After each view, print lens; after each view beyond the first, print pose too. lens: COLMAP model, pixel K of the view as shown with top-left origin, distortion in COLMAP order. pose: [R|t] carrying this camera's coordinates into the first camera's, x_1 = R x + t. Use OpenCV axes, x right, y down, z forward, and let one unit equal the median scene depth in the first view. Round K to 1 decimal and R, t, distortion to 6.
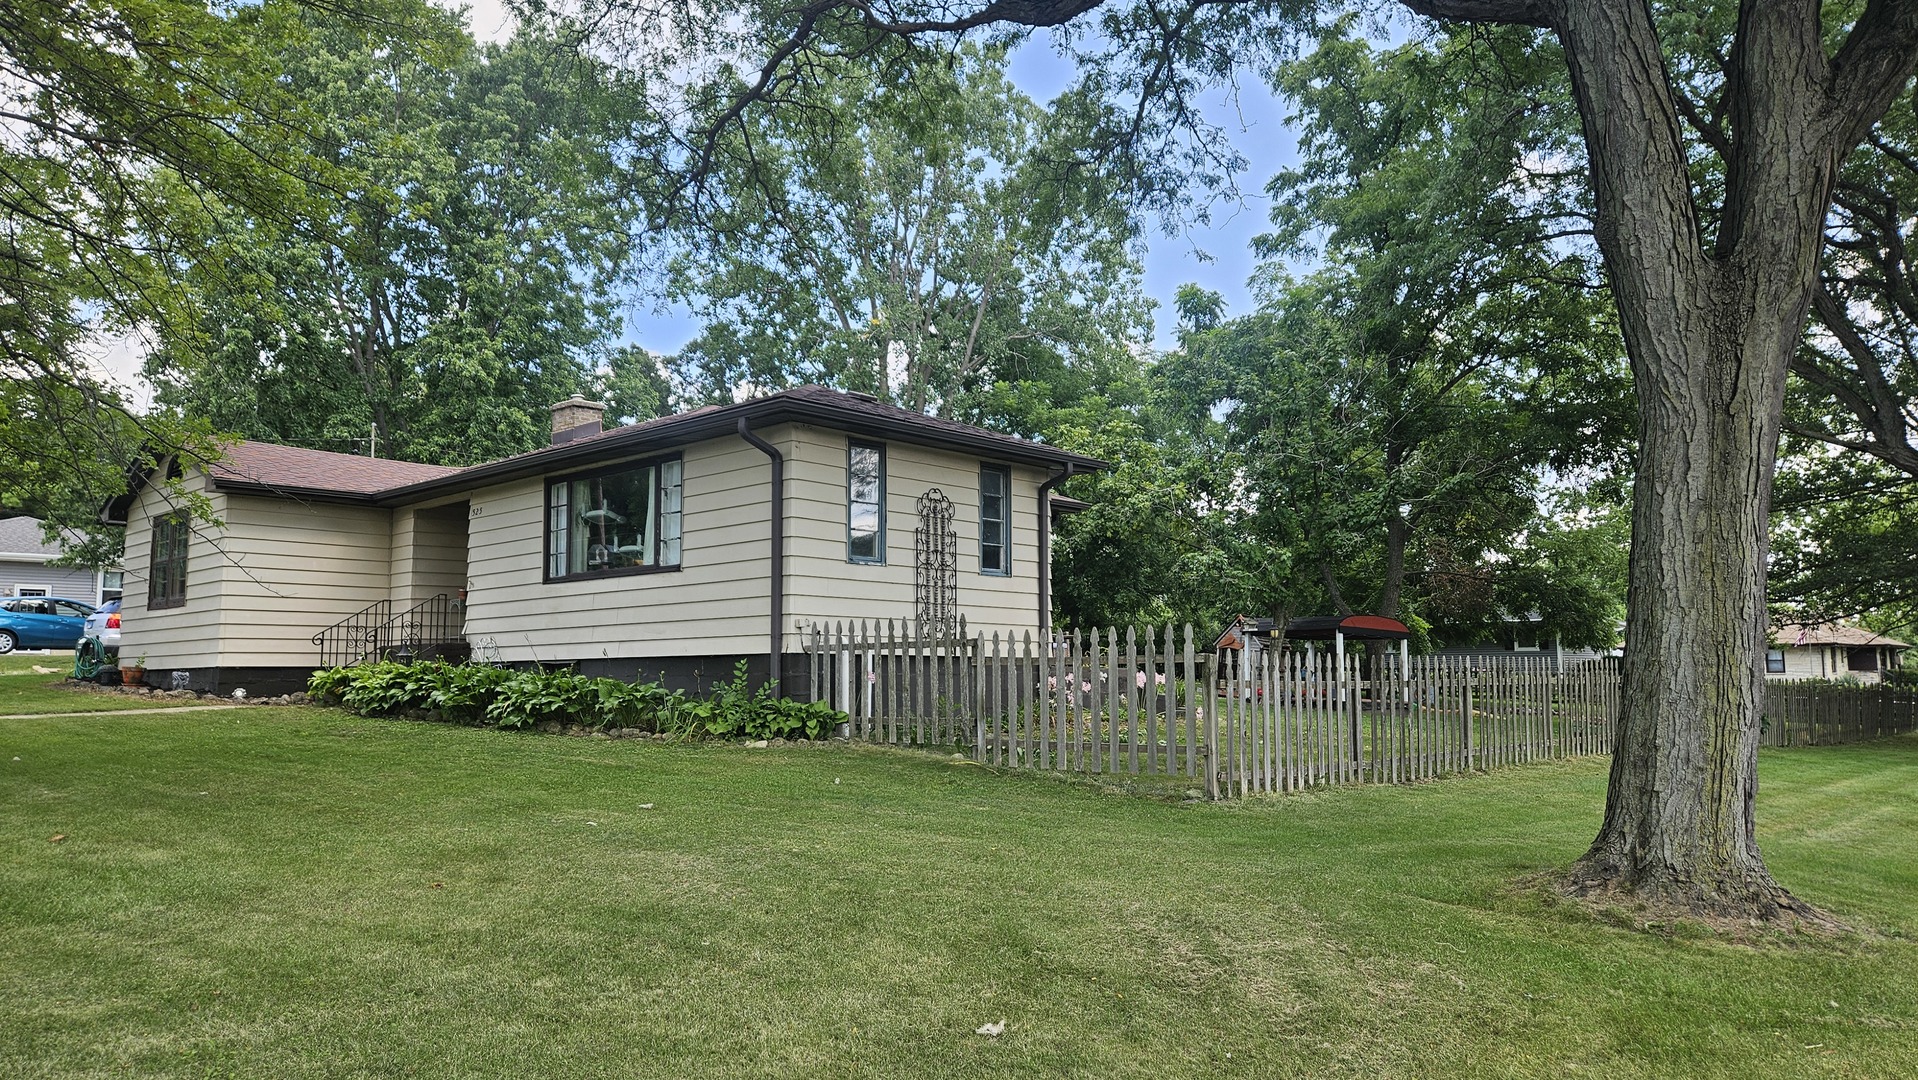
lens RADIAL K [[1306.3, 0, 958.5], [0, 1306.3, 542.8], [0, 0, 1]] dist [-0.001356, -0.003075]
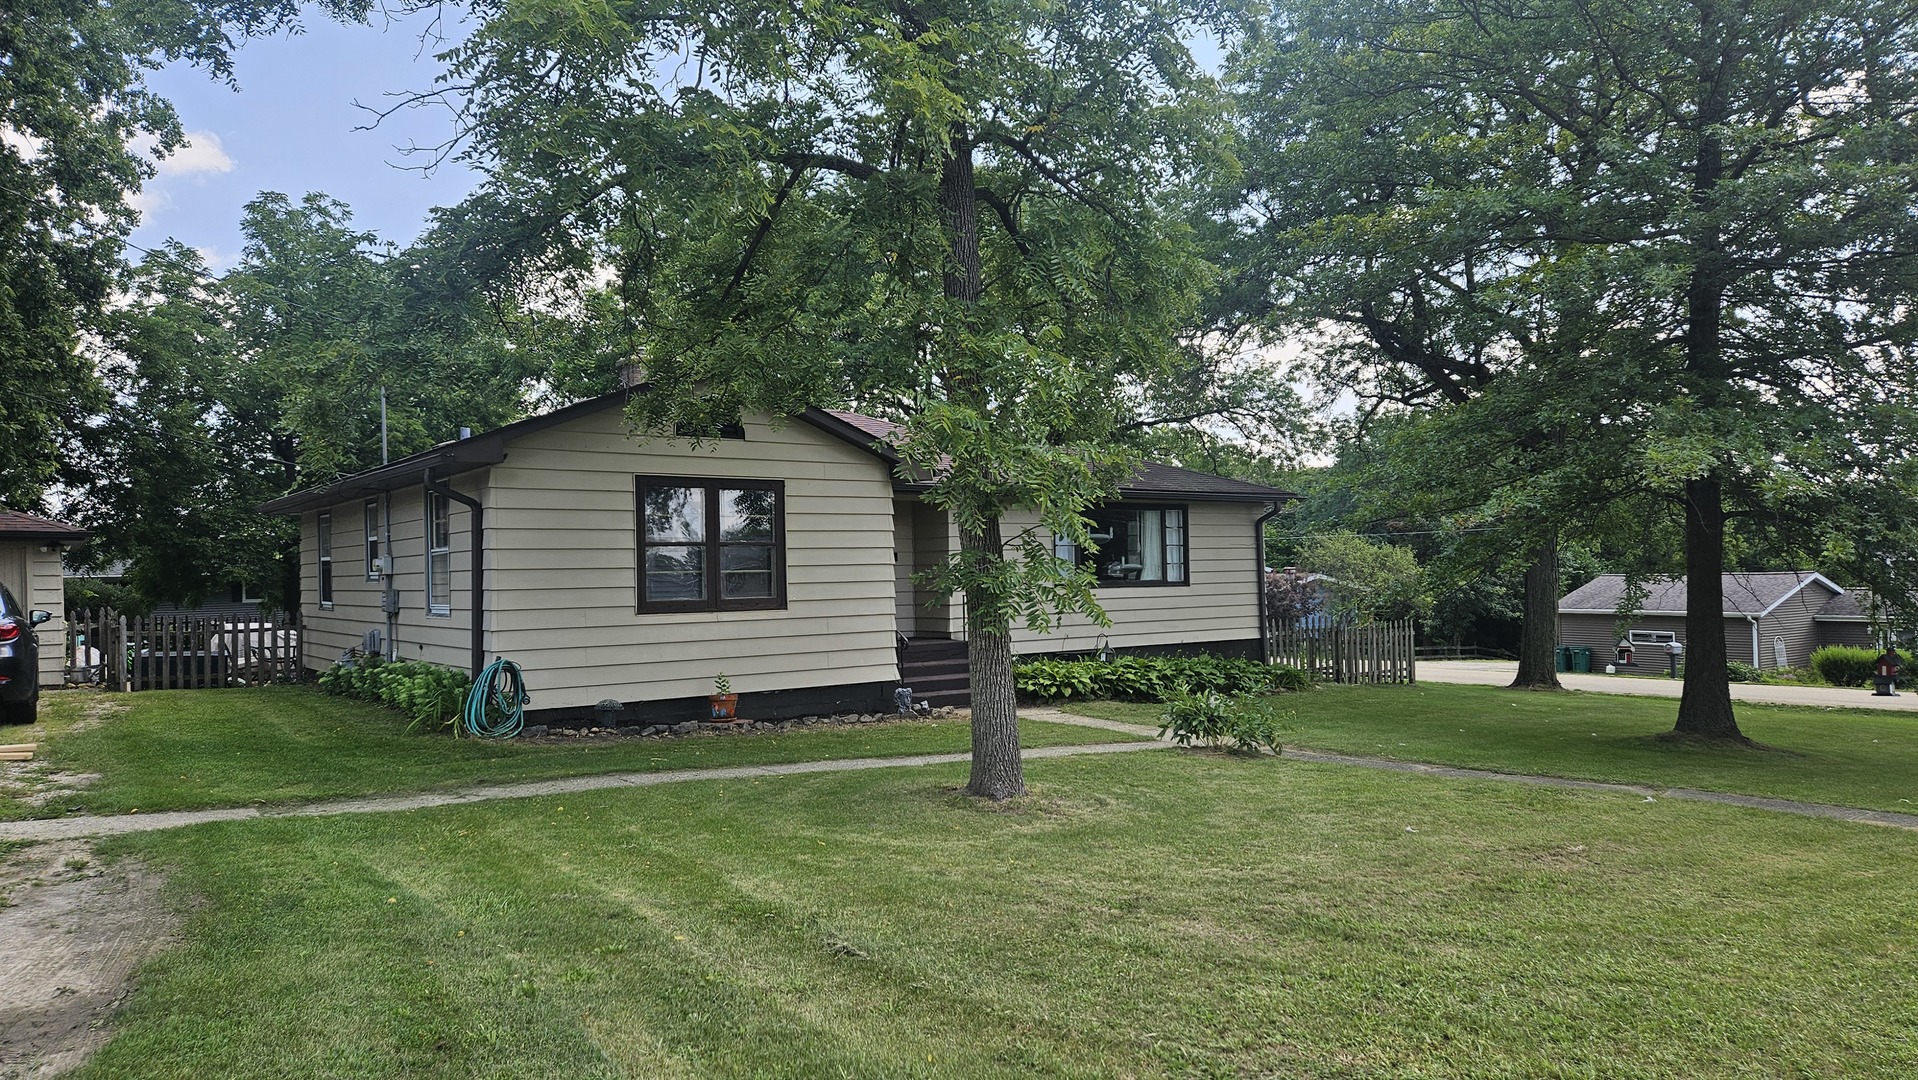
lens RADIAL K [[1306.3, 0, 958.4], [0, 1306.3, 540.9], [0, 0, 1]] dist [-0.001356, -0.003075]
pose [[0.175768, 0.029972, 0.983975, -1.649002], [-0.082460, 0.996472, -0.015622, 0.014208], [-0.980972, -0.078393, 0.177619, 0.939267]]
